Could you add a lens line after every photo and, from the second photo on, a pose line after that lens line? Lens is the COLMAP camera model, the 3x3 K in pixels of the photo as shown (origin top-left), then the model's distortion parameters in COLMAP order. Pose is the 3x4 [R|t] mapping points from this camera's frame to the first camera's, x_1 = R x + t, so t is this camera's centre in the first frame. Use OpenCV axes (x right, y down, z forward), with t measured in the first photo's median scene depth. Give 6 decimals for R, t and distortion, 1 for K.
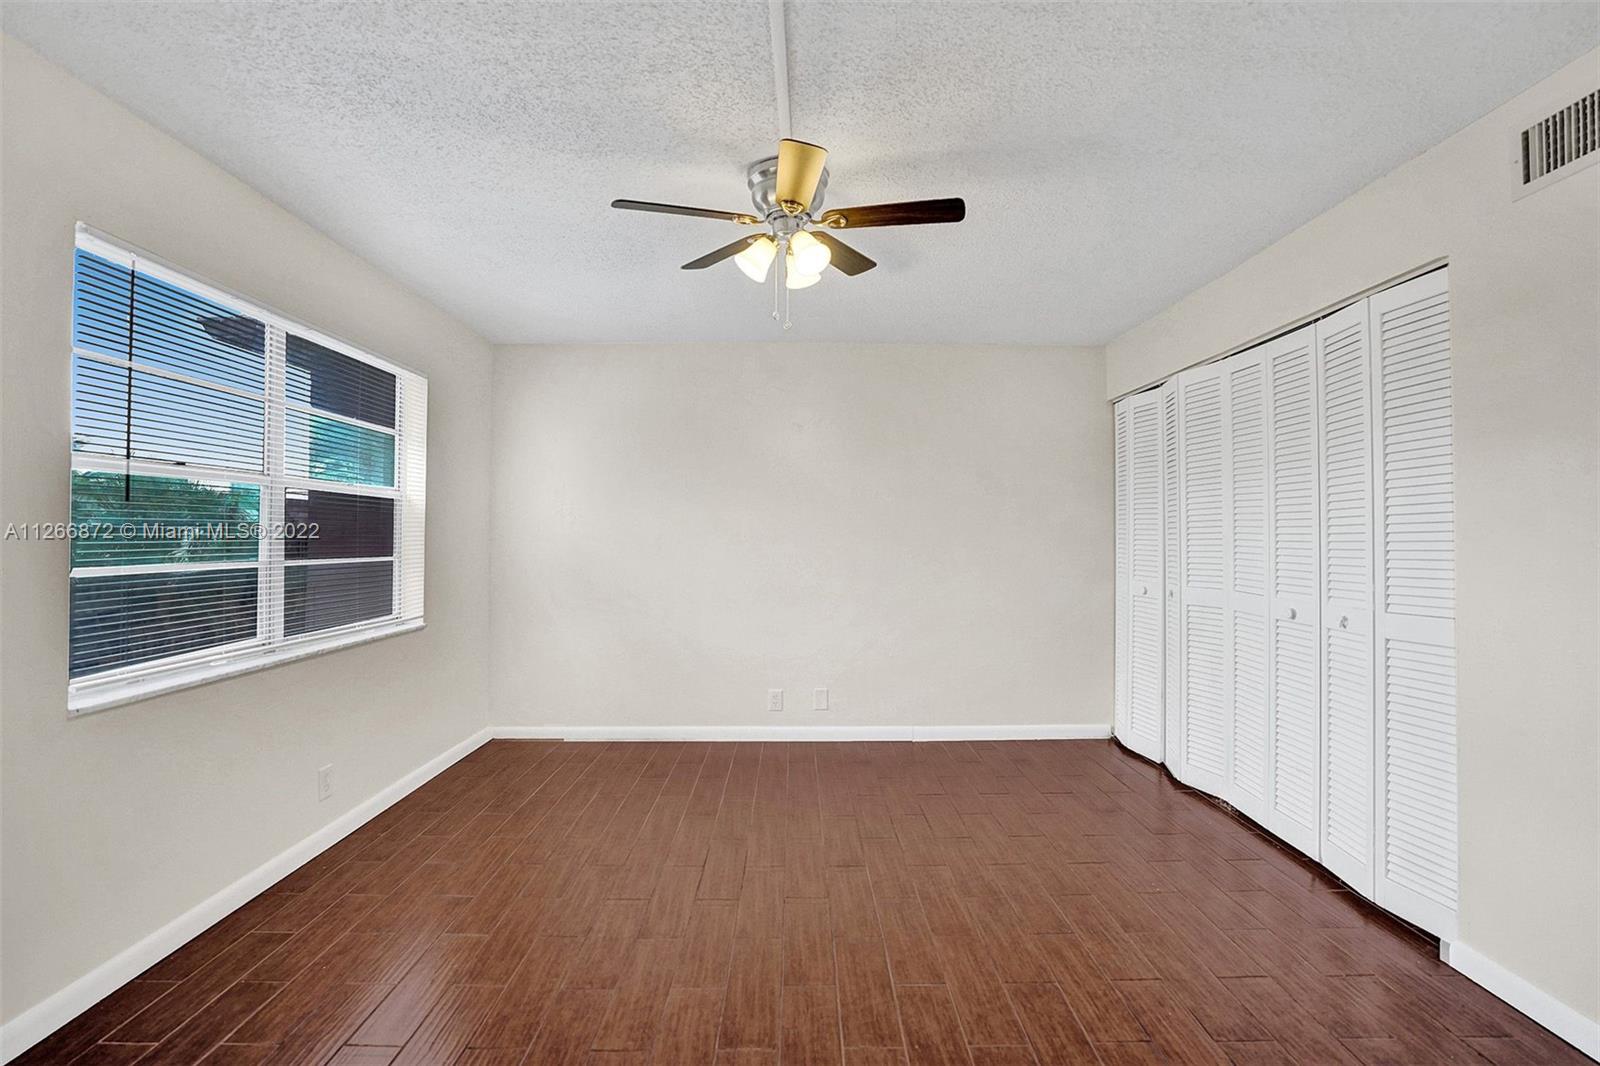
lens RADIAL K [[741.4, 0, 806.3], [0, 741.4, 531.6], [0, 0, 1]] dist [-0.059475, 0.024725]
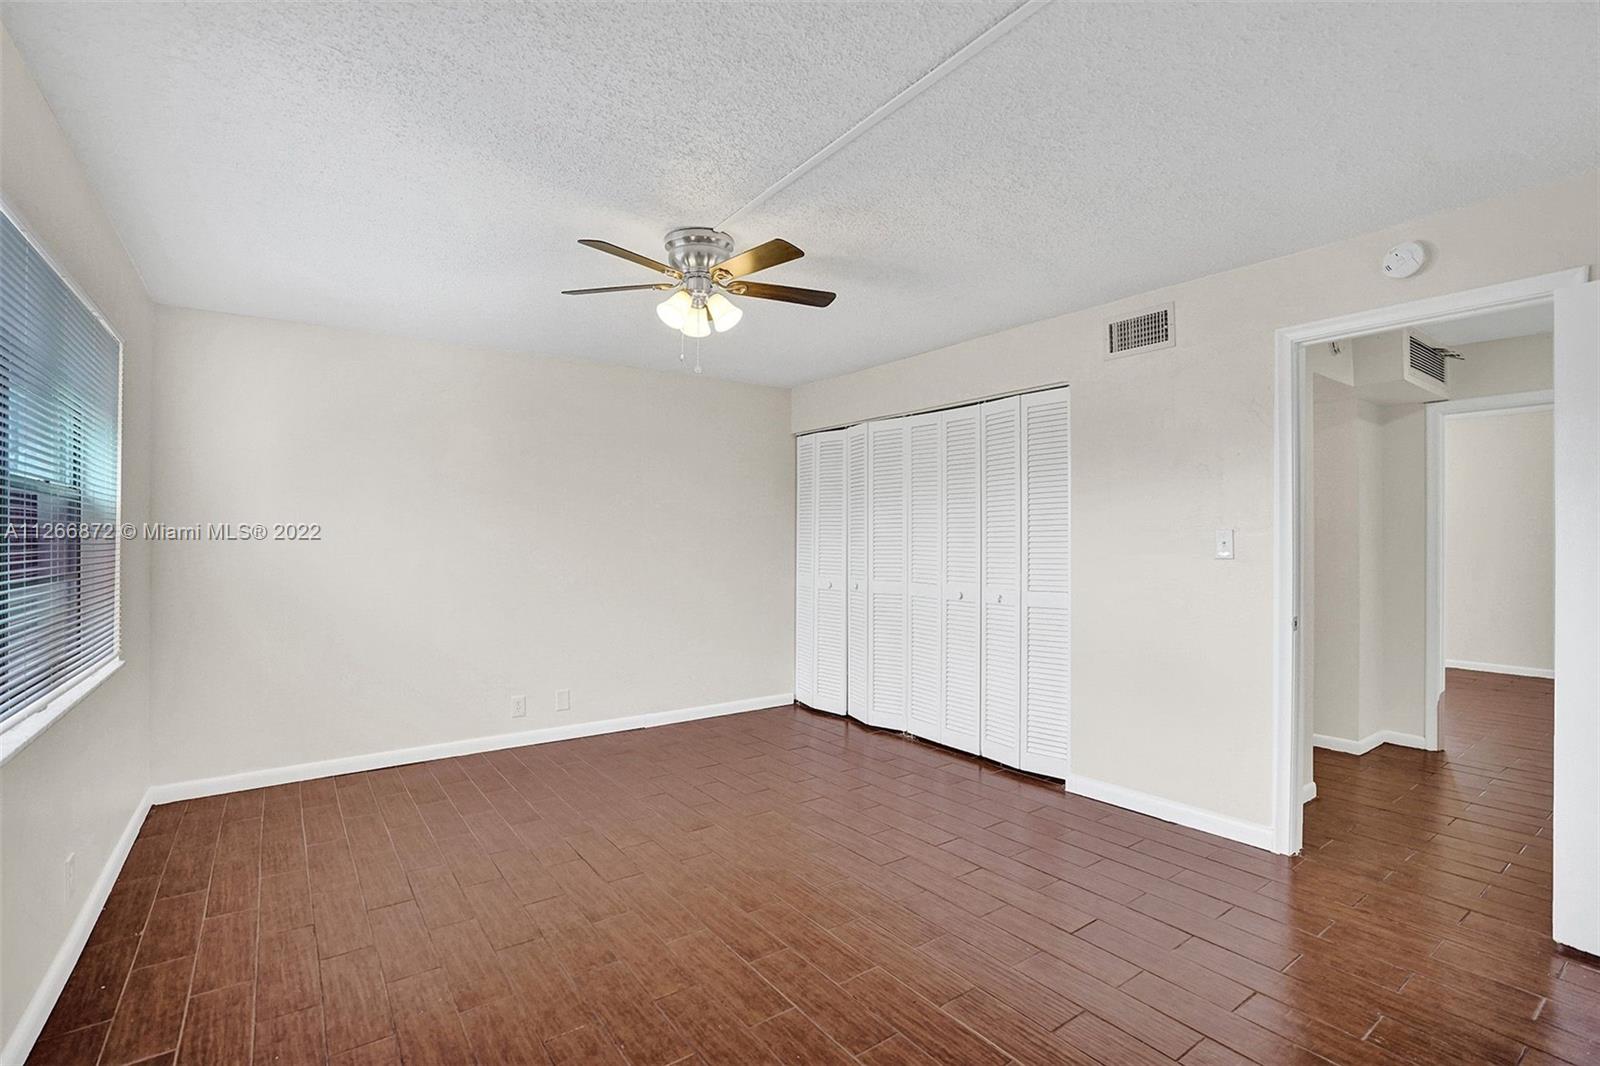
lens RADIAL K [[732.3, 0, 797.7], [0, 732.3, 539.6], [0, 0, 1]] dist [-0.073760, 0.037819]
pose [[0.817379, -0.005868, 0.576070, -0.511175], [0.000373, 0.999953, 0.009657, -0.017447], [-0.576100, -0.007679, 0.817343, -0.036809]]
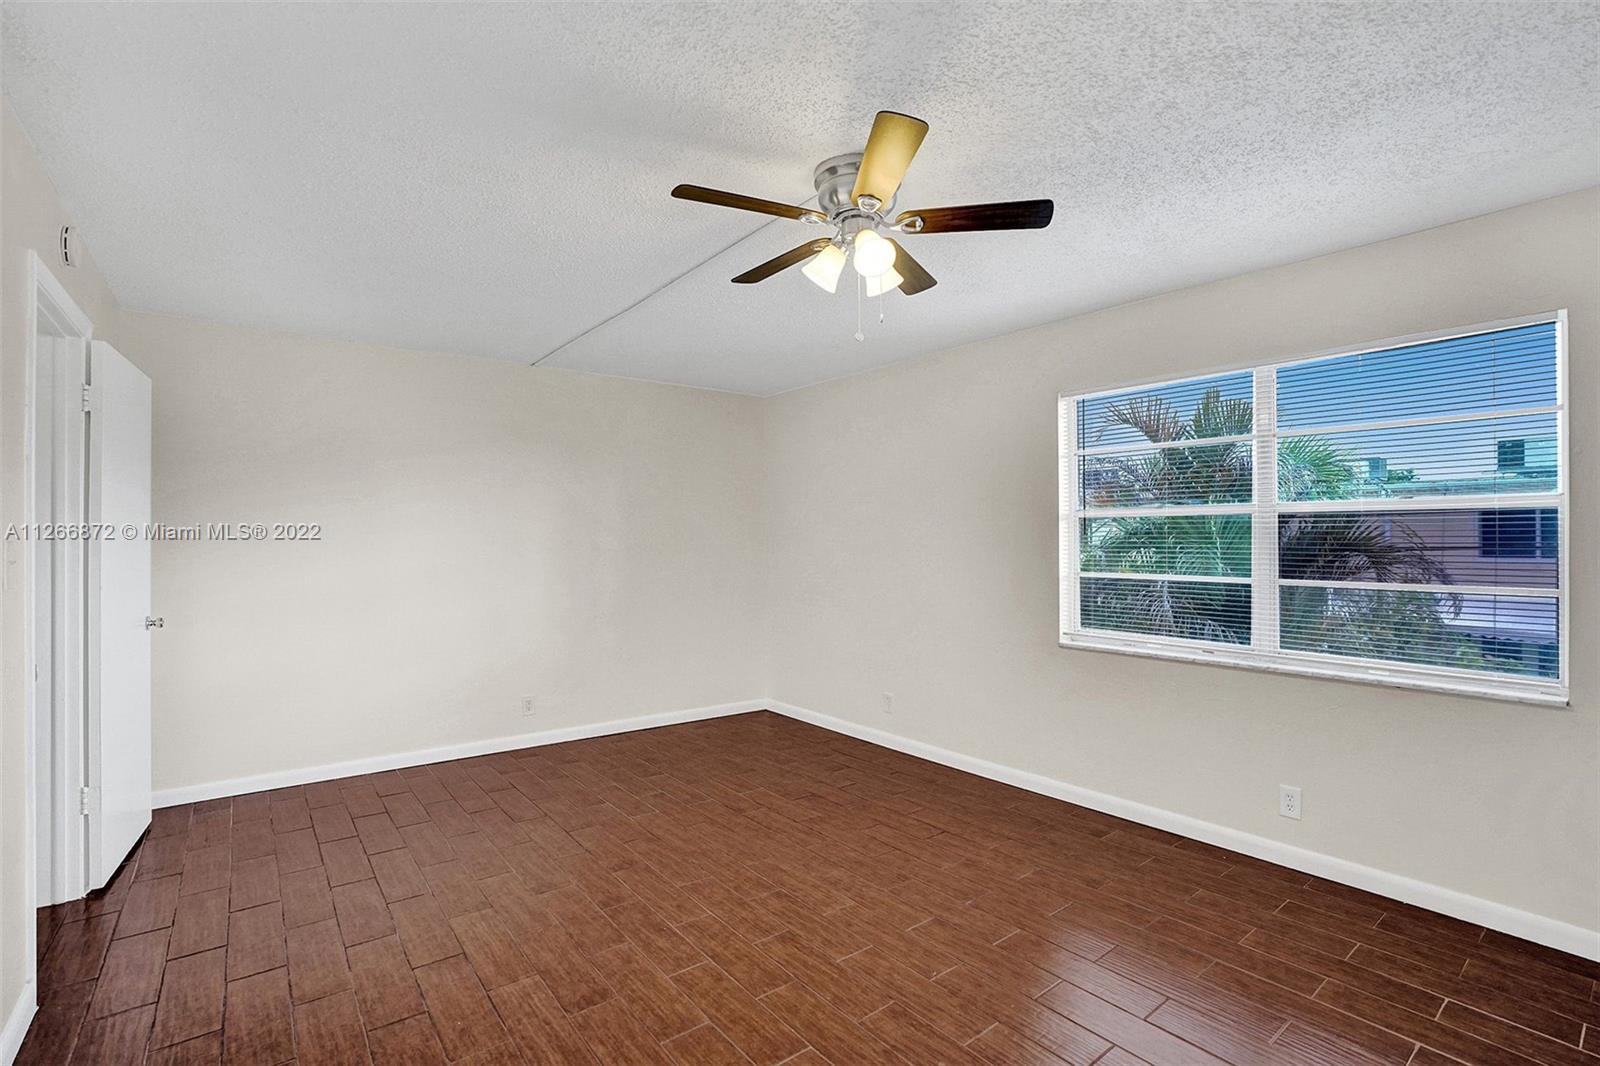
lens RADIAL K [[741.4, 0, 806.3], [0, 741.4, 531.6], [0, 0, 1]] dist [-0.059475, 0.024725]
pose [[-0.791610, -0.004545, -0.611010, 0.538515], [0.002799, 0.999935, -0.011065, -0.023838], [0.611020, -0.010469, -0.791546, 1.542891]]
